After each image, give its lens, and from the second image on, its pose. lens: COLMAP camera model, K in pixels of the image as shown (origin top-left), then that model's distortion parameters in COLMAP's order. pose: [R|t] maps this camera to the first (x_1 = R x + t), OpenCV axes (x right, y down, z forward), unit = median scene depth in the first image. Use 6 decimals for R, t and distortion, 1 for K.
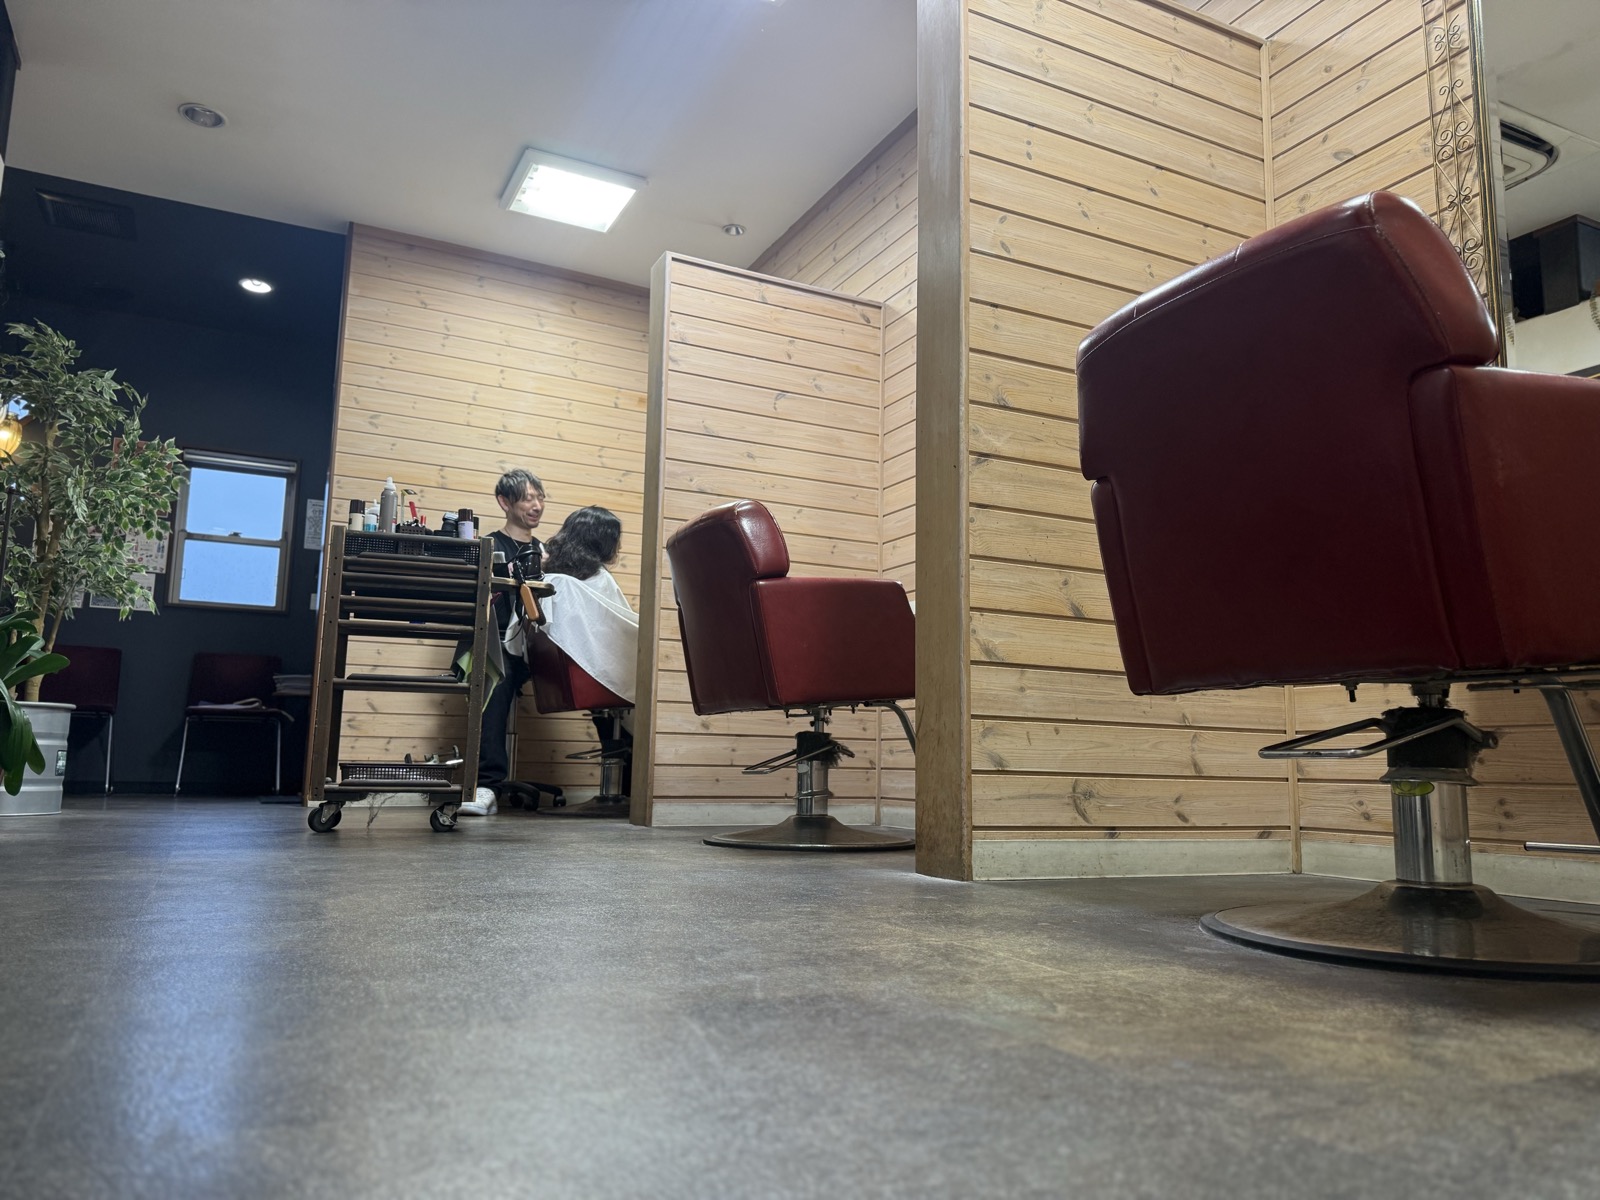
lens RADIAL K [[1146.5, 0, 800.0], [0, 1146.5, 600.0], [0, 0, 1]] dist [0.052518, -0.078475]
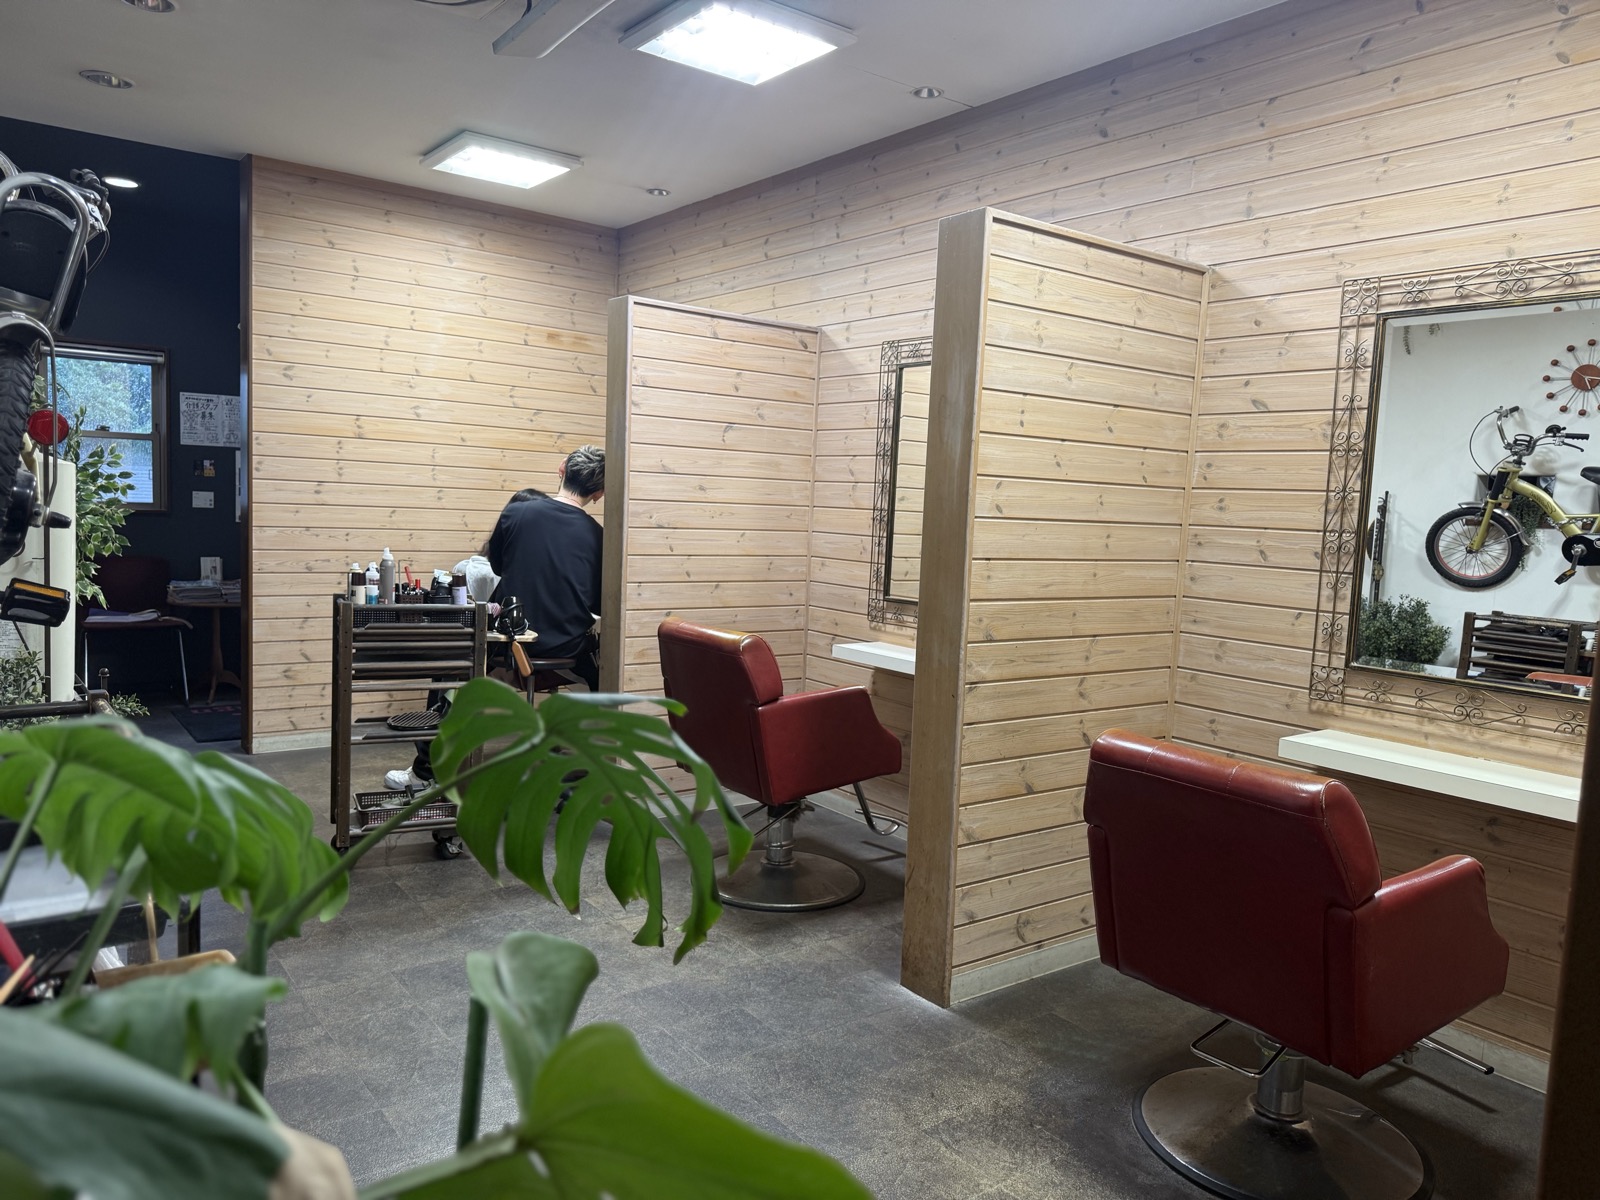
lens RADIAL K [[1160.1, 0, 800.0], [0, 1160.1, 600.0], [0, 0, 1]] dist [0.091548, -0.222412]
pose [[0.983581, 0.006997, 0.180331, -0.152604], [-0.051359, 0.968782, 0.242534, -0.301120], [-0.173004, -0.247814, 0.953235, -0.099970]]
